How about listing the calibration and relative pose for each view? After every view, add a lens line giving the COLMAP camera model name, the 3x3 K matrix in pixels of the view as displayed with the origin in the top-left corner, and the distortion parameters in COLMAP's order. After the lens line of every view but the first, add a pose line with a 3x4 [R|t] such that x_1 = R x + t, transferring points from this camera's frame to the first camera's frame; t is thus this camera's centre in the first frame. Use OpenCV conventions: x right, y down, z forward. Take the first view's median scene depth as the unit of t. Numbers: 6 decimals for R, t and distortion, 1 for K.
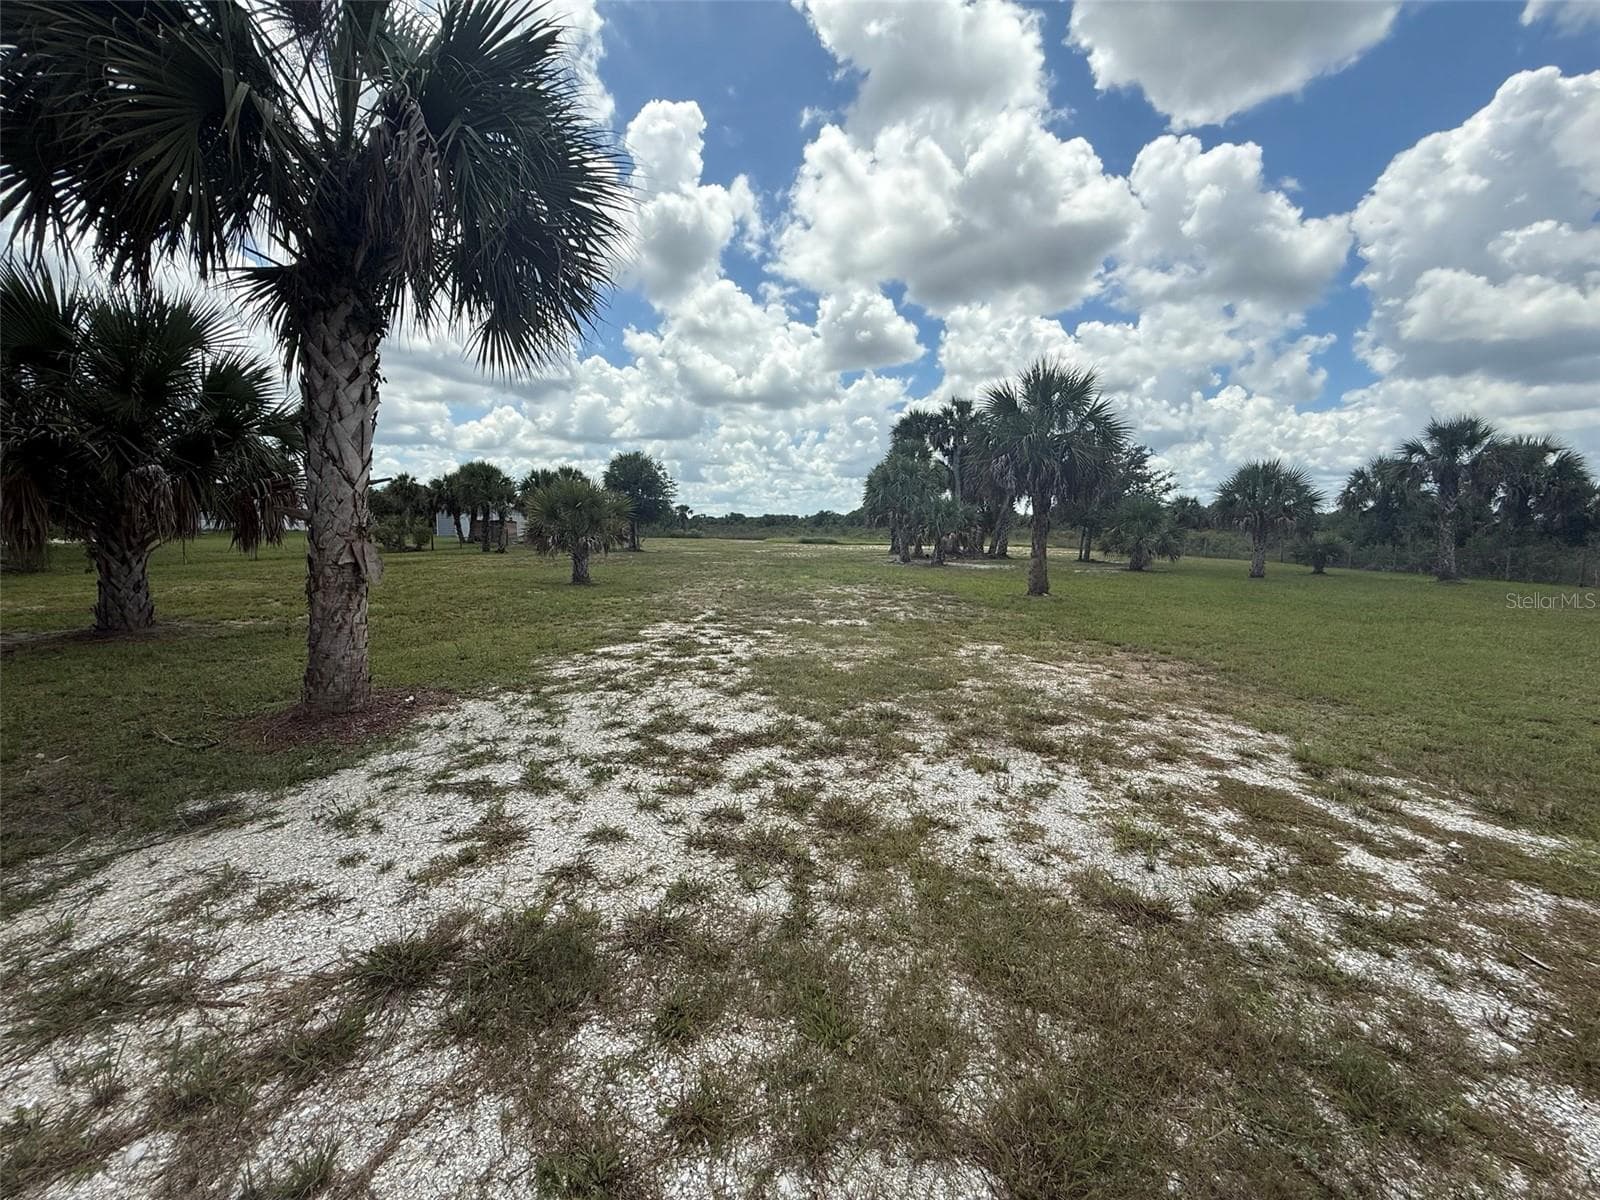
lens RADIAL K [[650.8, 0, 809.1], [0, 650.8, 604.5], [0, 0, 1]] dist [0.011837, -0.001506]
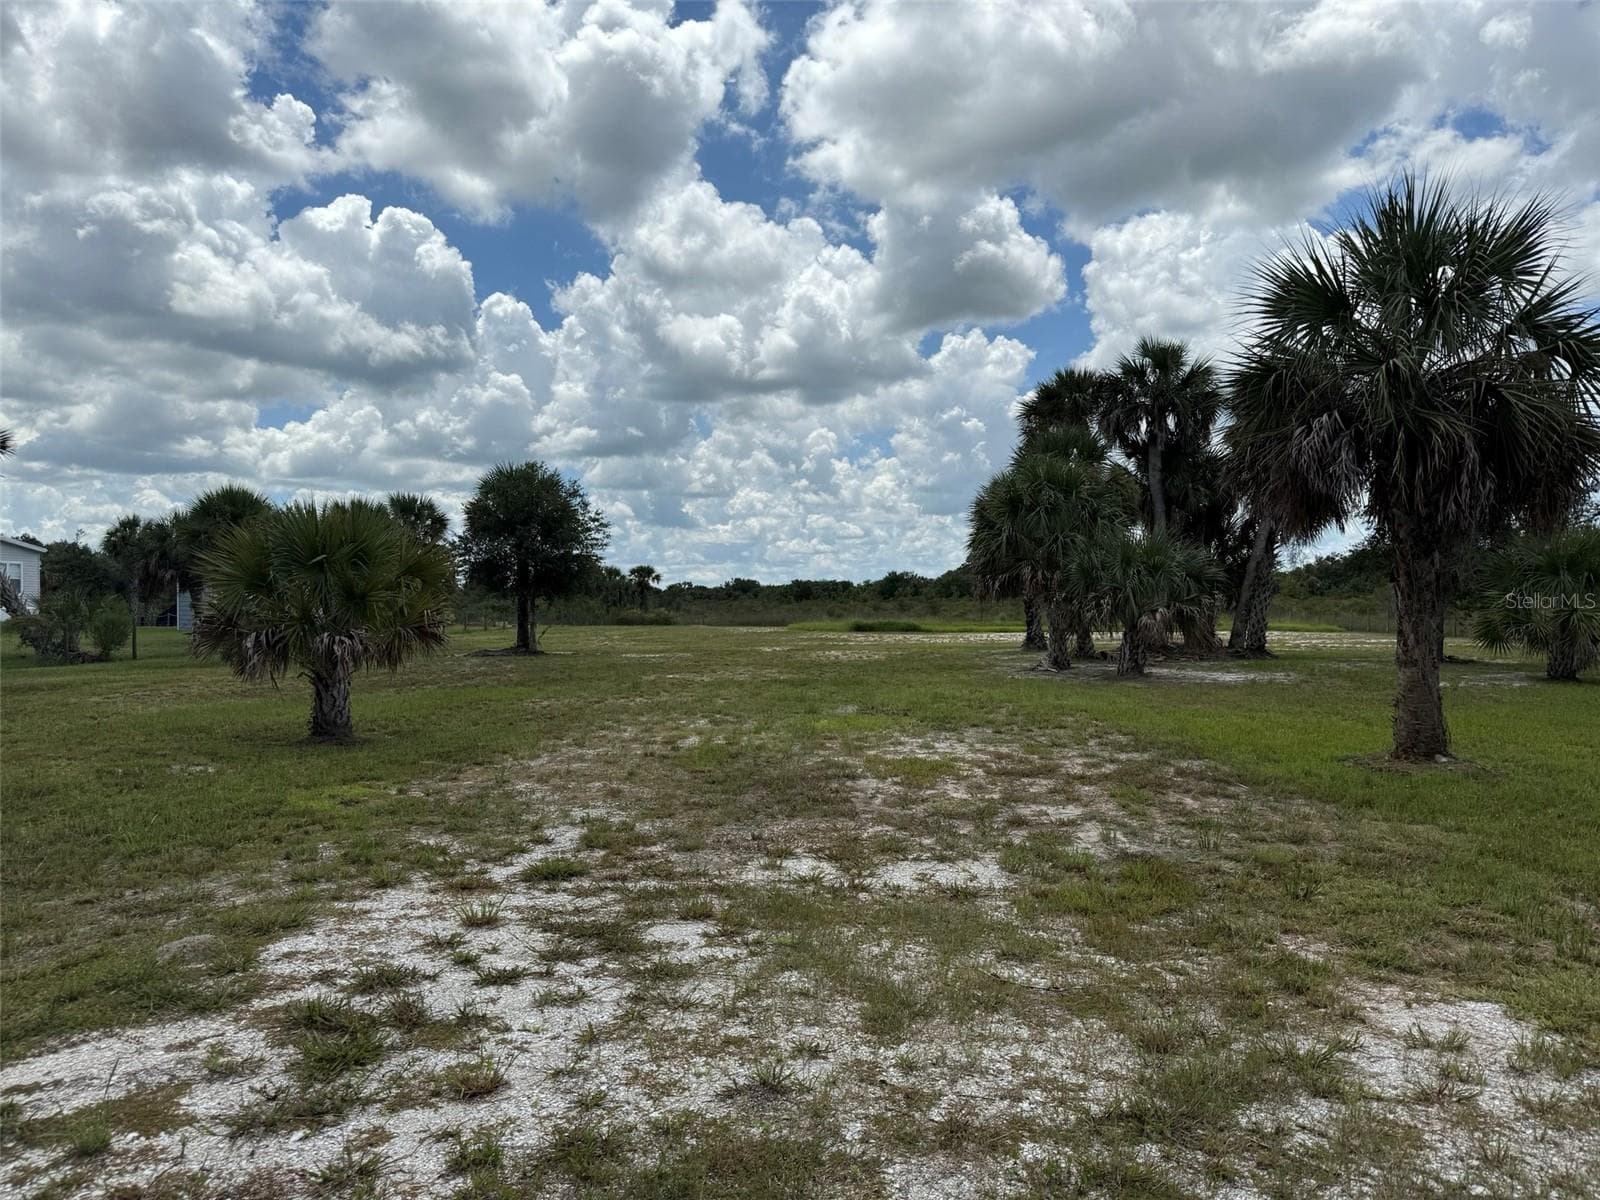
lens RADIAL K [[1125.8, 0, 819.7], [0, 1125.8, 619.9], [0, 0, 1]] dist [0.056434, -0.065977]
pose [[0.998701, -0.017220, -0.047958, 0.008358], [0.012251, 0.994703, -0.102055, -0.015668], [0.049462, 0.101335, 0.993622, 0.133168]]
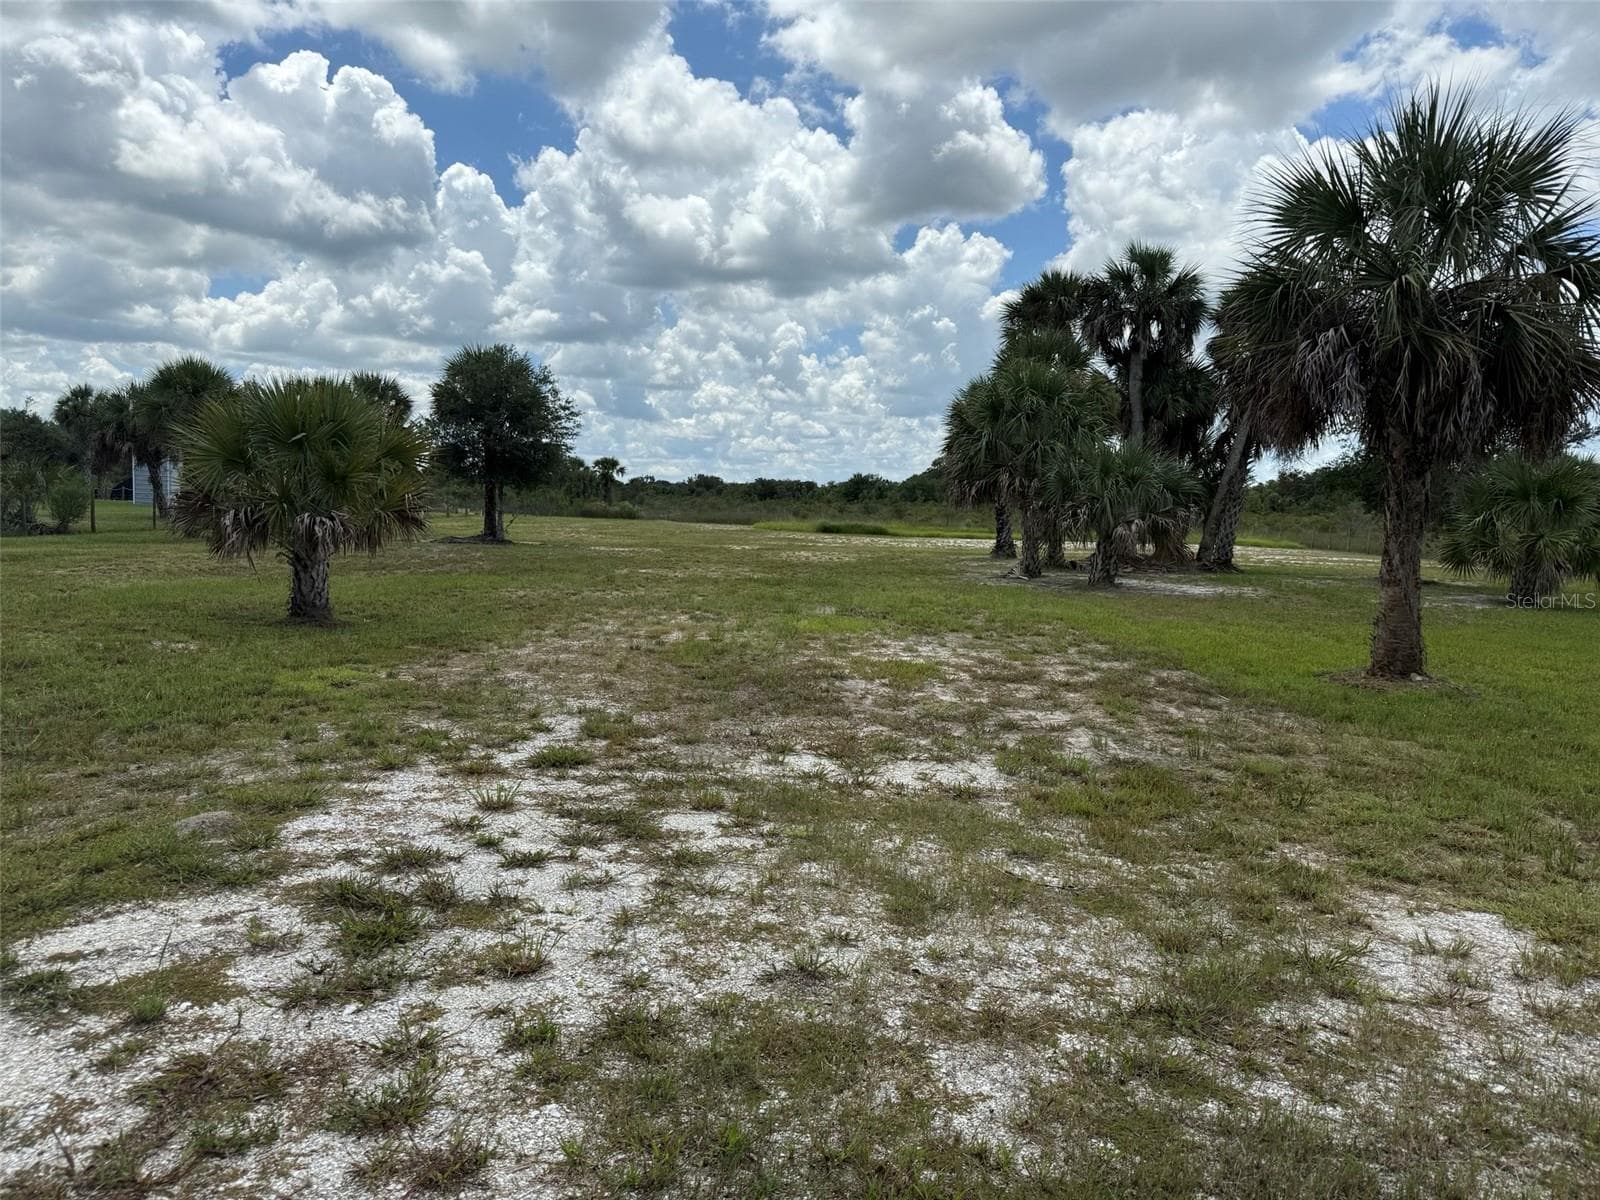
lens RADIAL K [[1125.8, 0, 805.2], [0, 1125.8, 616.7], [0, 0, 1]] dist [0.056434, -0.065977]
pose [[0.999487, 0.021464, -0.023770, -0.000930], [-0.021854, 0.999629, -0.016285, -0.015588], [0.023412, 0.016796, 0.999585, 0.133597]]
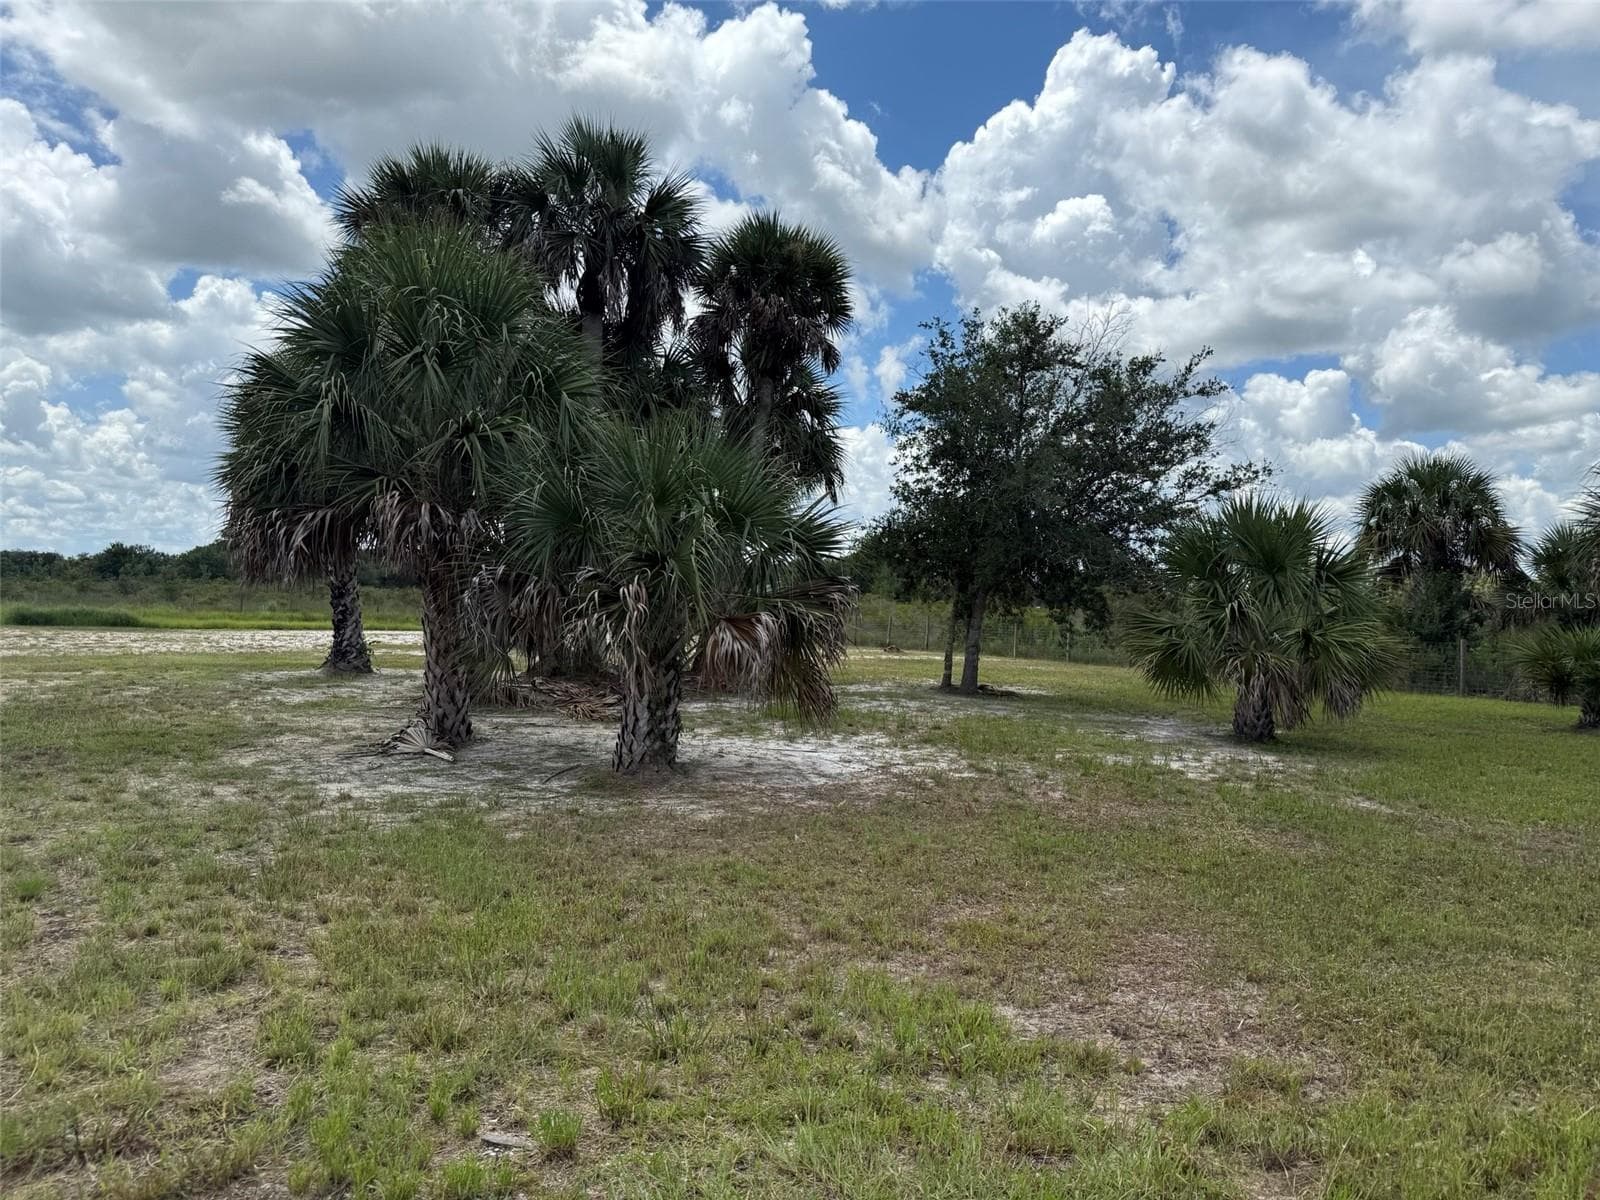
lens RADIAL K [[1125.8, 0, 790.0], [0, 1125.8, 610.2], [0, 0, 1]] dist [0.056434, -0.065977]
pose [[0.853413, 0.009733, 0.521144, 0.009644], [0.040978, 0.995478, -0.085696, -0.026457], [-0.519622, 0.094490, 0.849155, 0.229855]]
